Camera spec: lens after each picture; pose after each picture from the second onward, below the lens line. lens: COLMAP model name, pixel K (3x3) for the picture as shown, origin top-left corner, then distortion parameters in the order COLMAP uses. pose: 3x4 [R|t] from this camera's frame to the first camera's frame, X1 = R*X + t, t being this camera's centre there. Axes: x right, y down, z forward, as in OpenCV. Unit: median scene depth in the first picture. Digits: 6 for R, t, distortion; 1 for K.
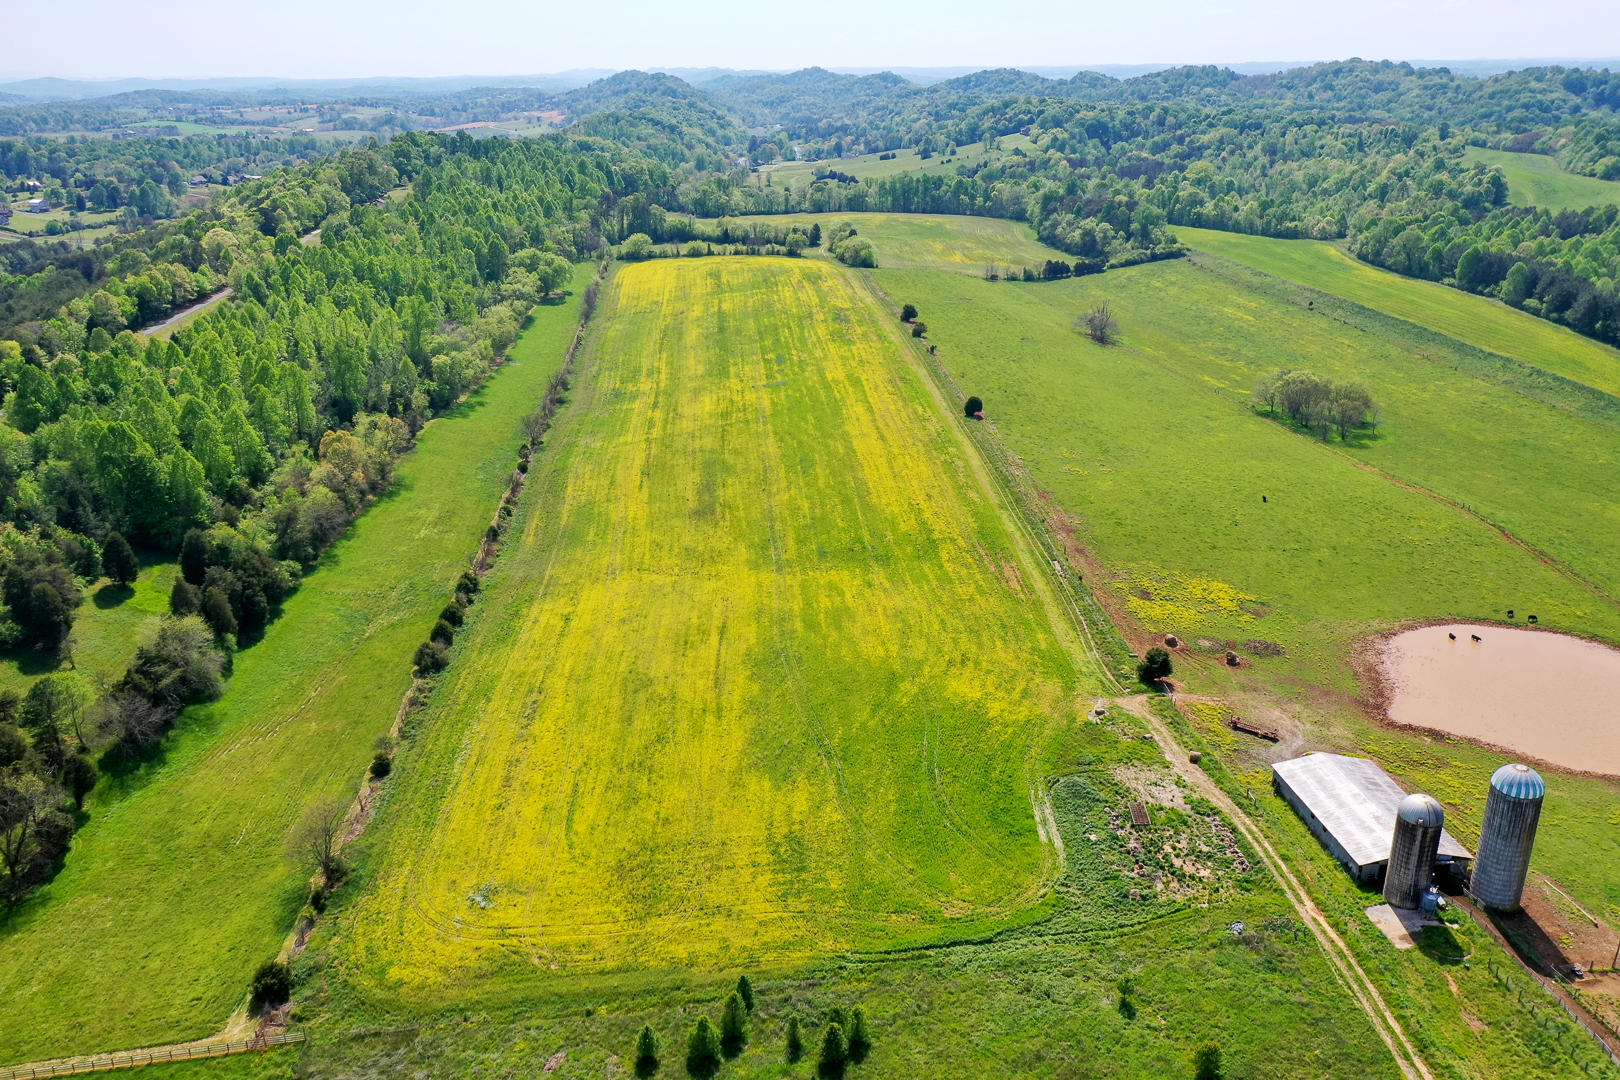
lens RADIAL K [[1272.3, 0, 797.0], [0, 1272.3, 542.6], [0, 0, 1]] dist [0.001522, 0.005666]
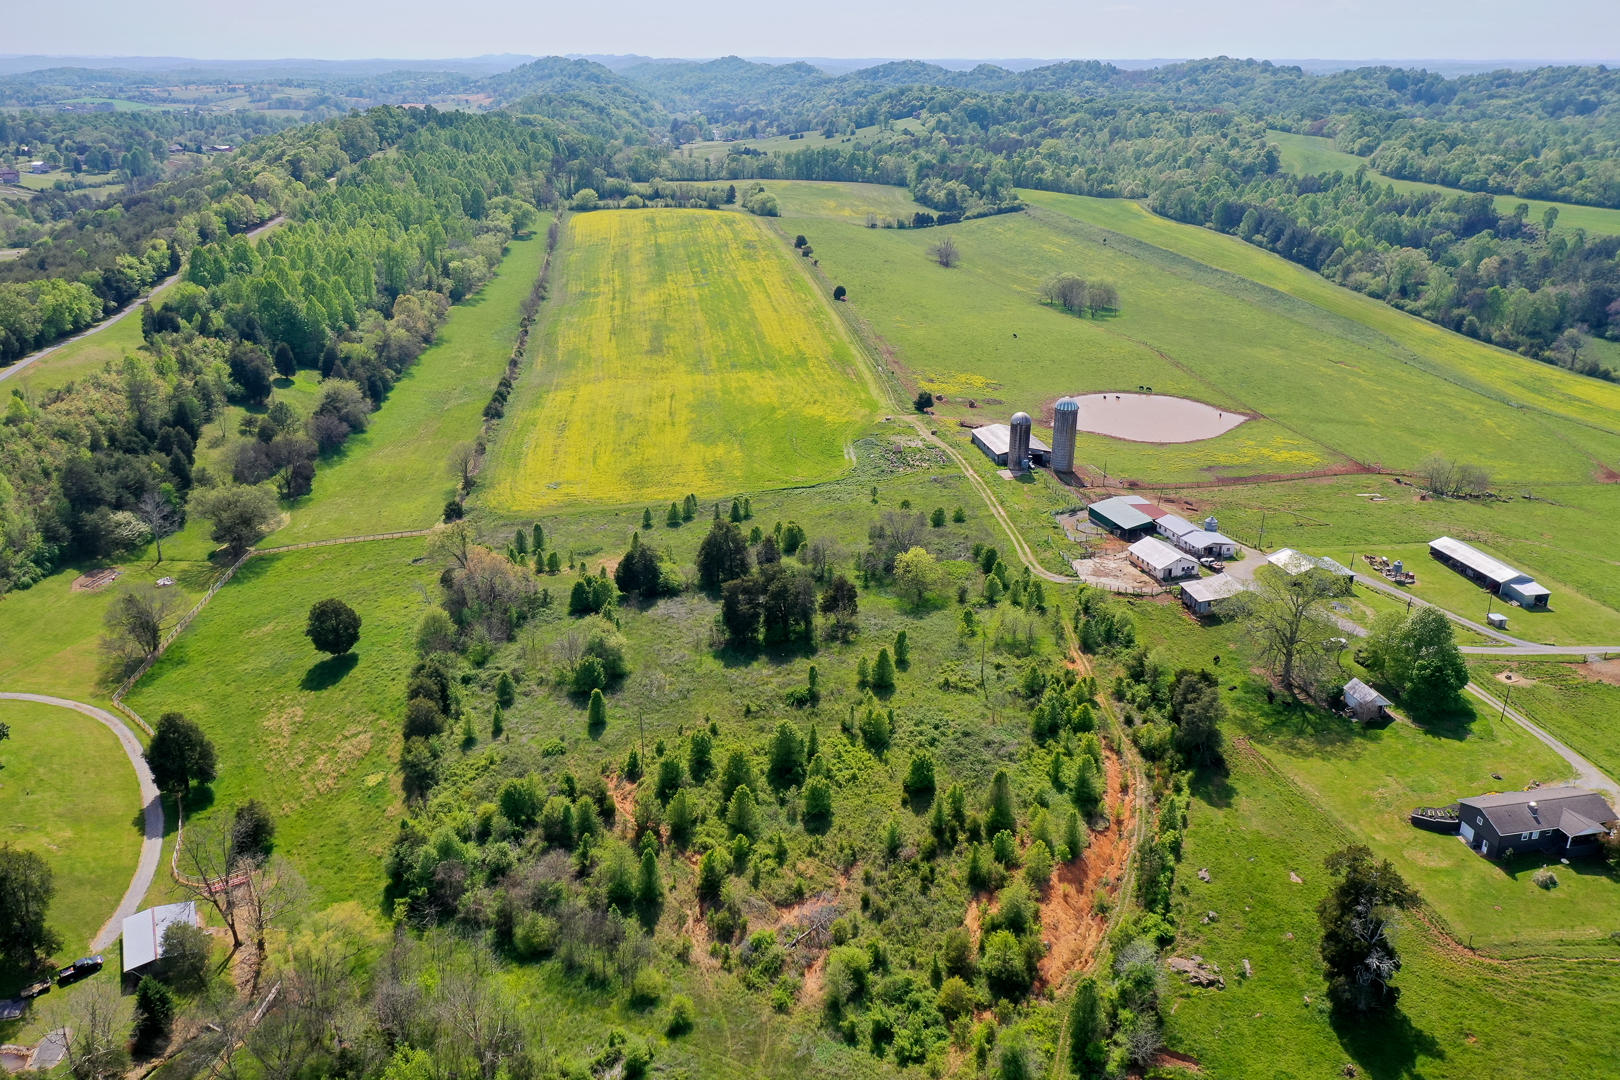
lens RADIAL K [[1272.3, 0, 797.0], [0, 1272.3, 542.6], [0, 0, 1]] dist [0.001522, 0.005666]
pose [[0.998058, -0.006983, 0.061893, -0.000208], [0.006539, 0.999951, 0.007375, 0.072102], [-0.061941, -0.006956, 0.998056, -0.190494]]
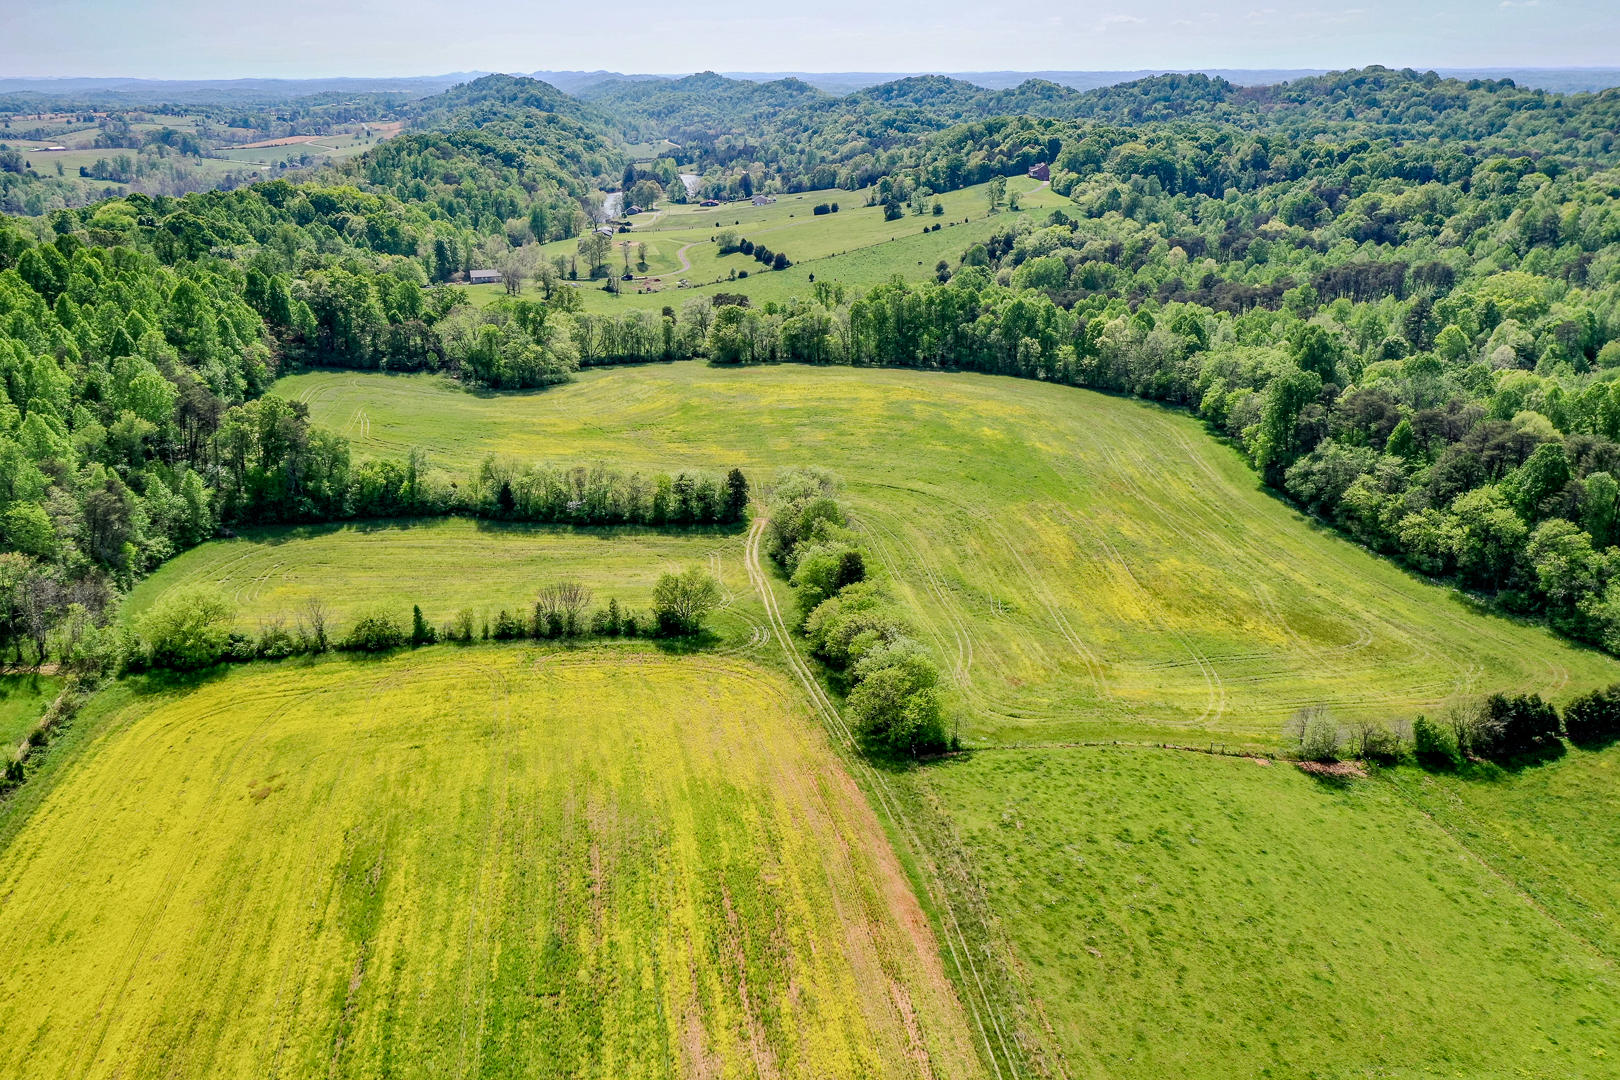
lens RADIAL K [[1272.3, 0, 797.0], [0, 1272.3, 542.6], [0, 0, 1]] dist [0.001522, 0.005666]
pose [[0.996798, -0.021346, 0.077065, 0.002749], [0.021603, 0.999764, -0.002495, -0.201220], [-0.076994, 0.004152, 0.997023, 0.536917]]
